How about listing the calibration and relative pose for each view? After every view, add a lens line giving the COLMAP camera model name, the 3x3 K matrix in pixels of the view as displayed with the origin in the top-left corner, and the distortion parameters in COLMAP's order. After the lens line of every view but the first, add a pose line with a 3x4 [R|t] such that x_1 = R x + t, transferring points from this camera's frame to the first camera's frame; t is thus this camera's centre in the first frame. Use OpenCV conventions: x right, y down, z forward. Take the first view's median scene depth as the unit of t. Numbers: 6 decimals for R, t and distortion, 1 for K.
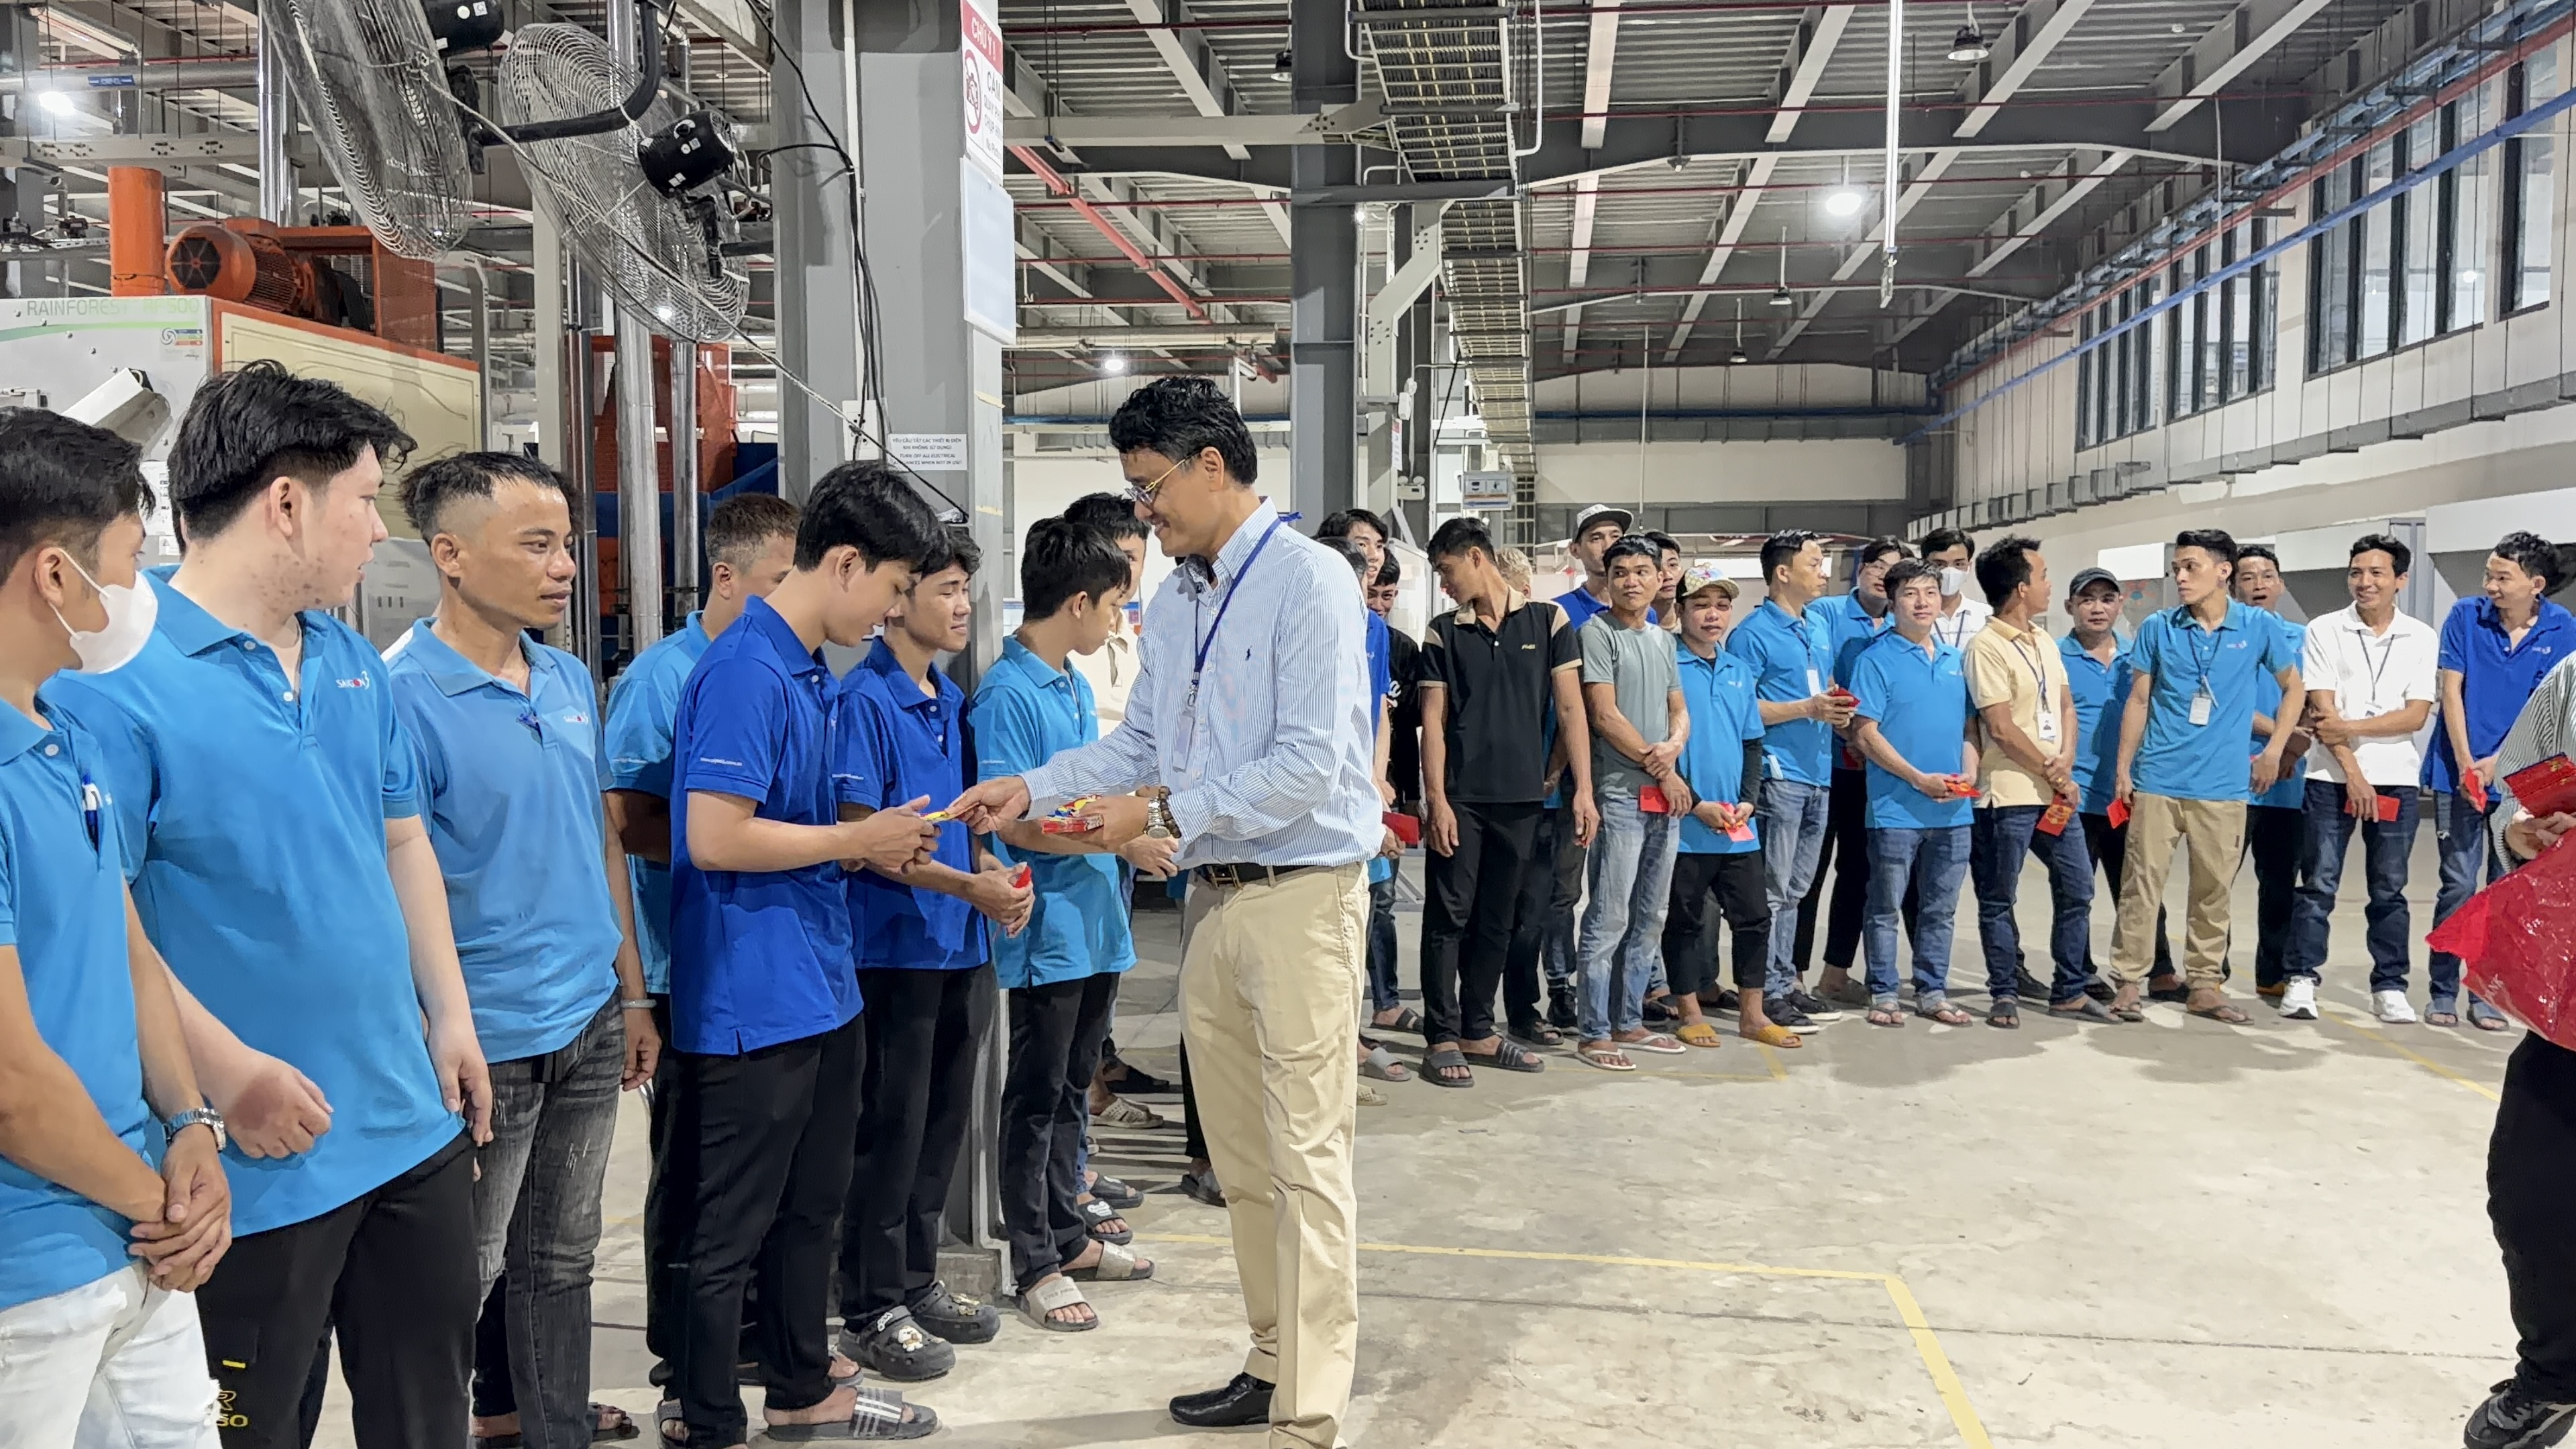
lens RADIAL K [[2226.3, 0, 1285.7], [0, 2226.3, 768.4], [0, 0, 1]] dist [0.137495, -0.301634]
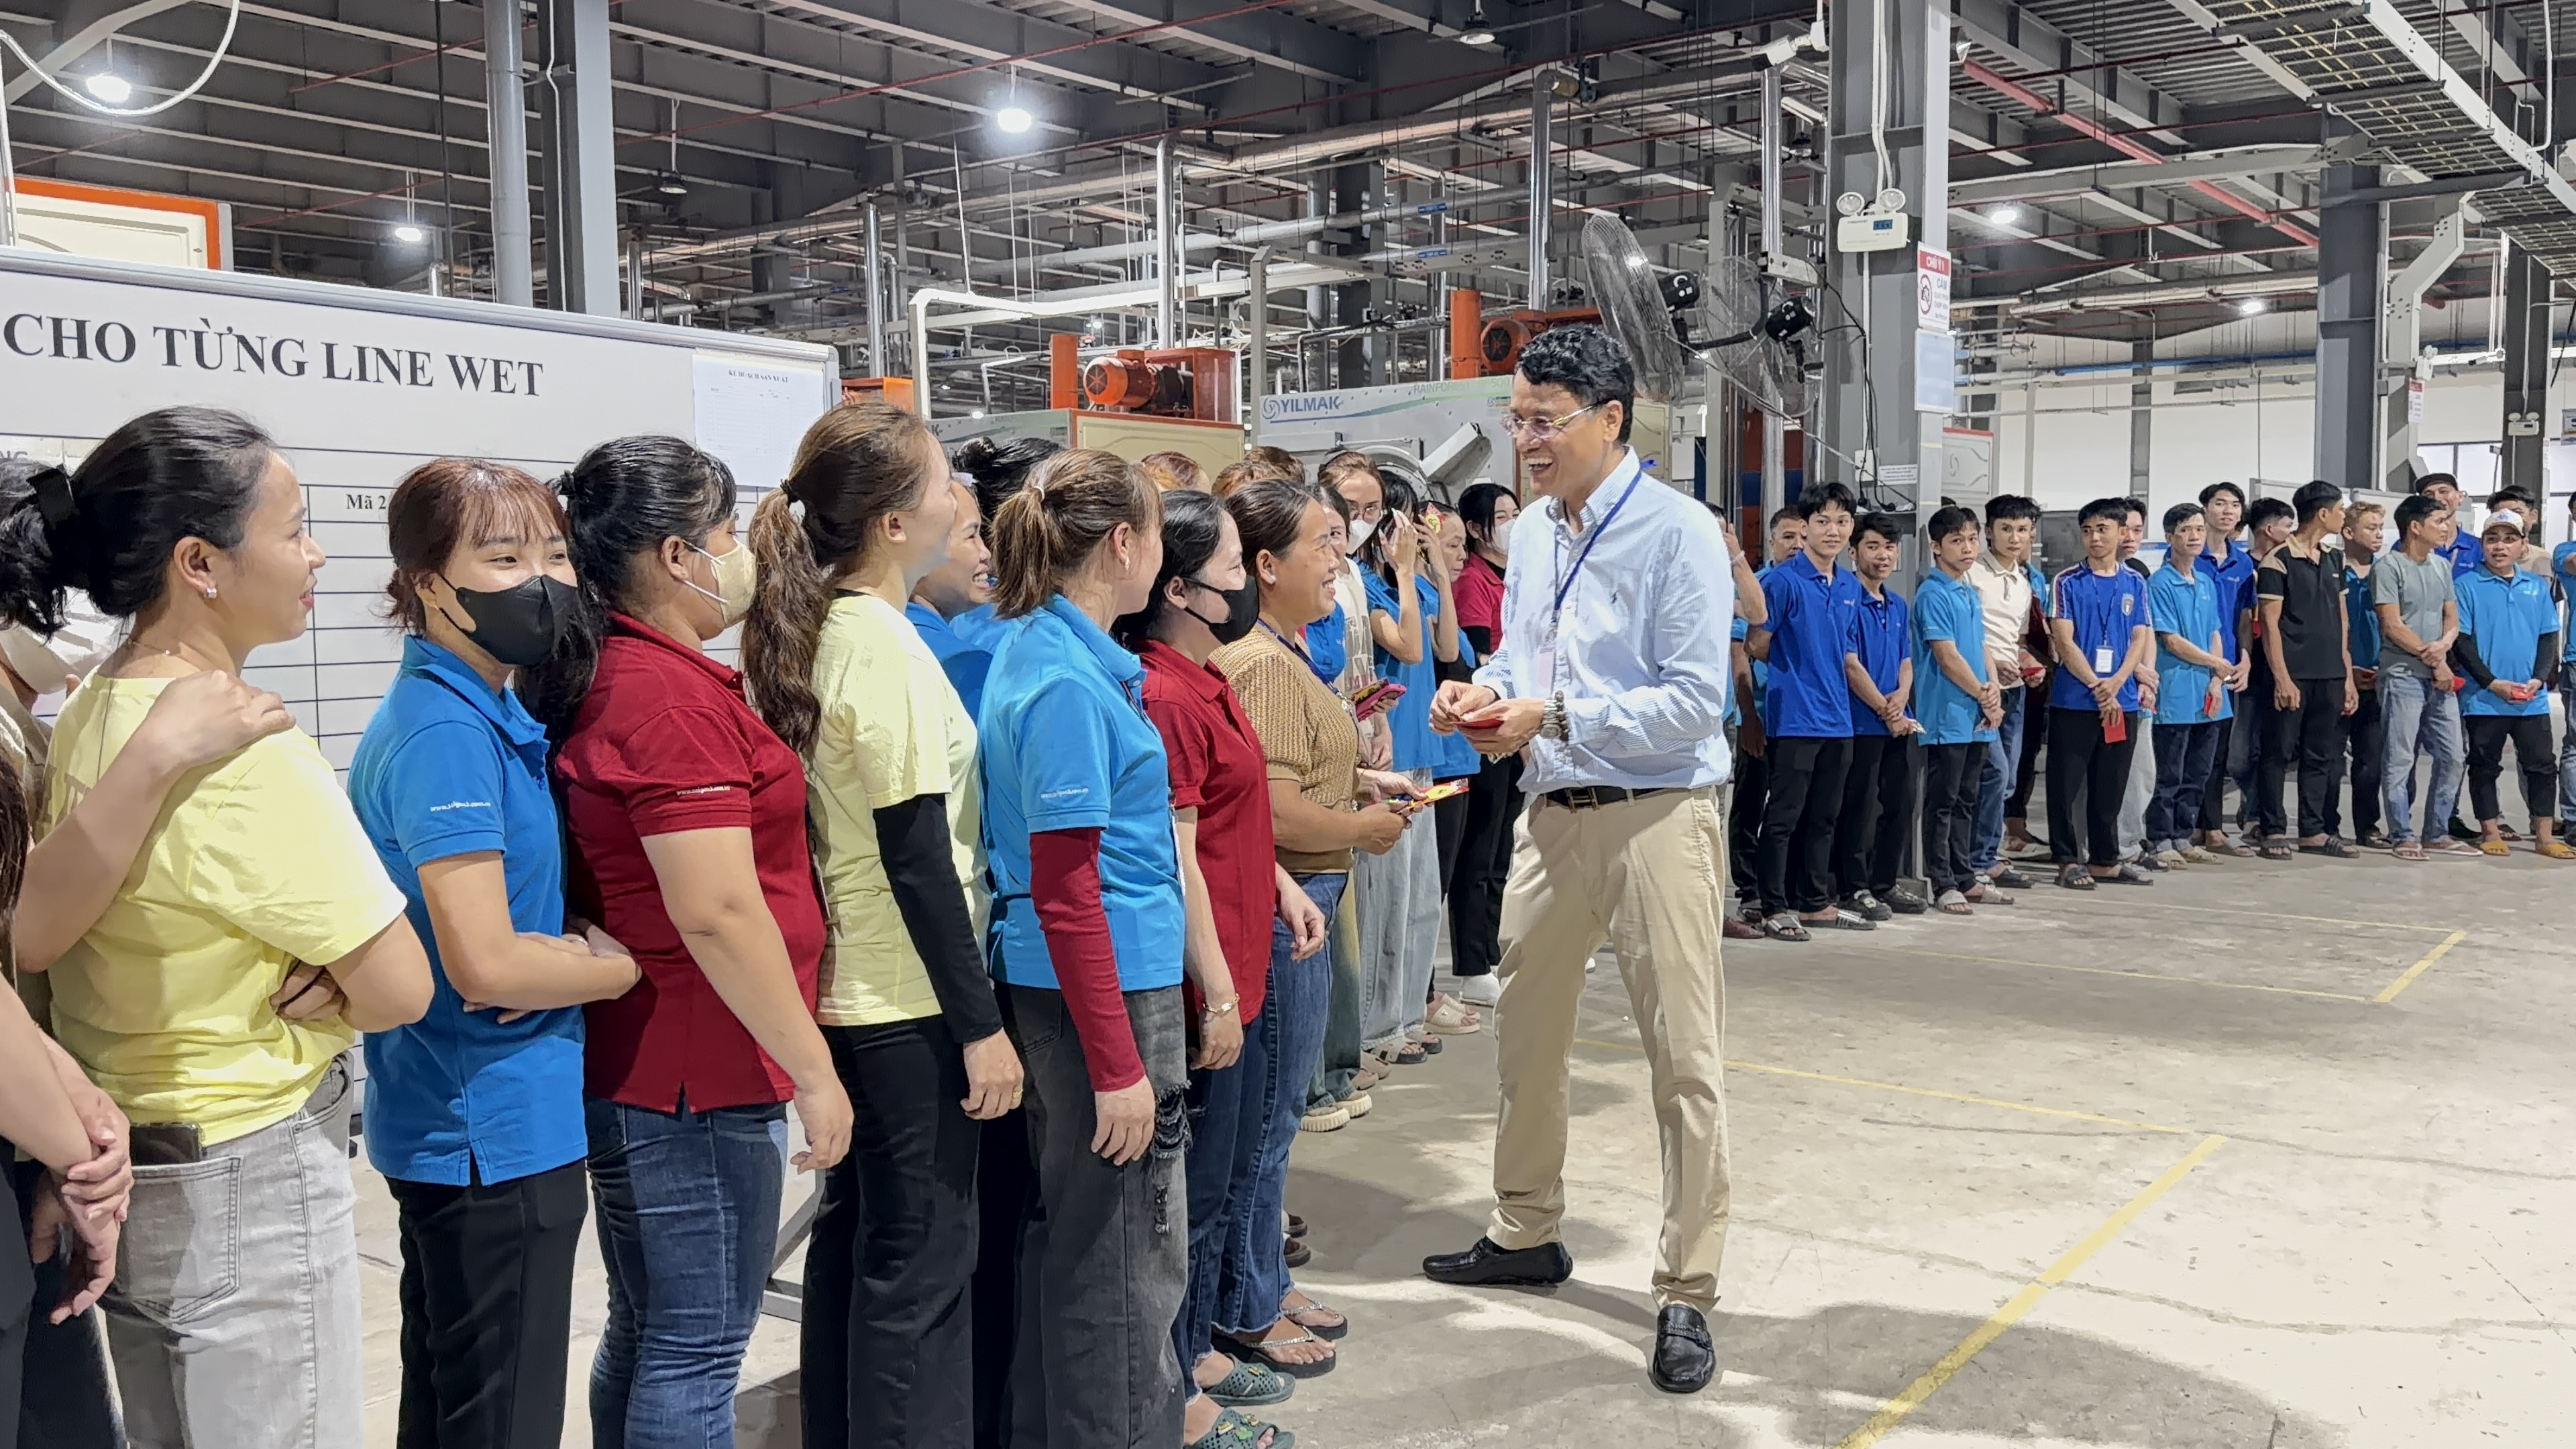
lens RADIAL K [[2226.3, 0, 1285.7], [0, 2226.3, 768.4], [0, 0, 1]] dist [0.137495, -0.301634]
pose [[0.876477, 0.024280, -0.480832, 0.200326], [-0.013408, 0.999571, 0.026034, 0.044087], [0.481257, -0.016371, 0.876426, -0.614888]]
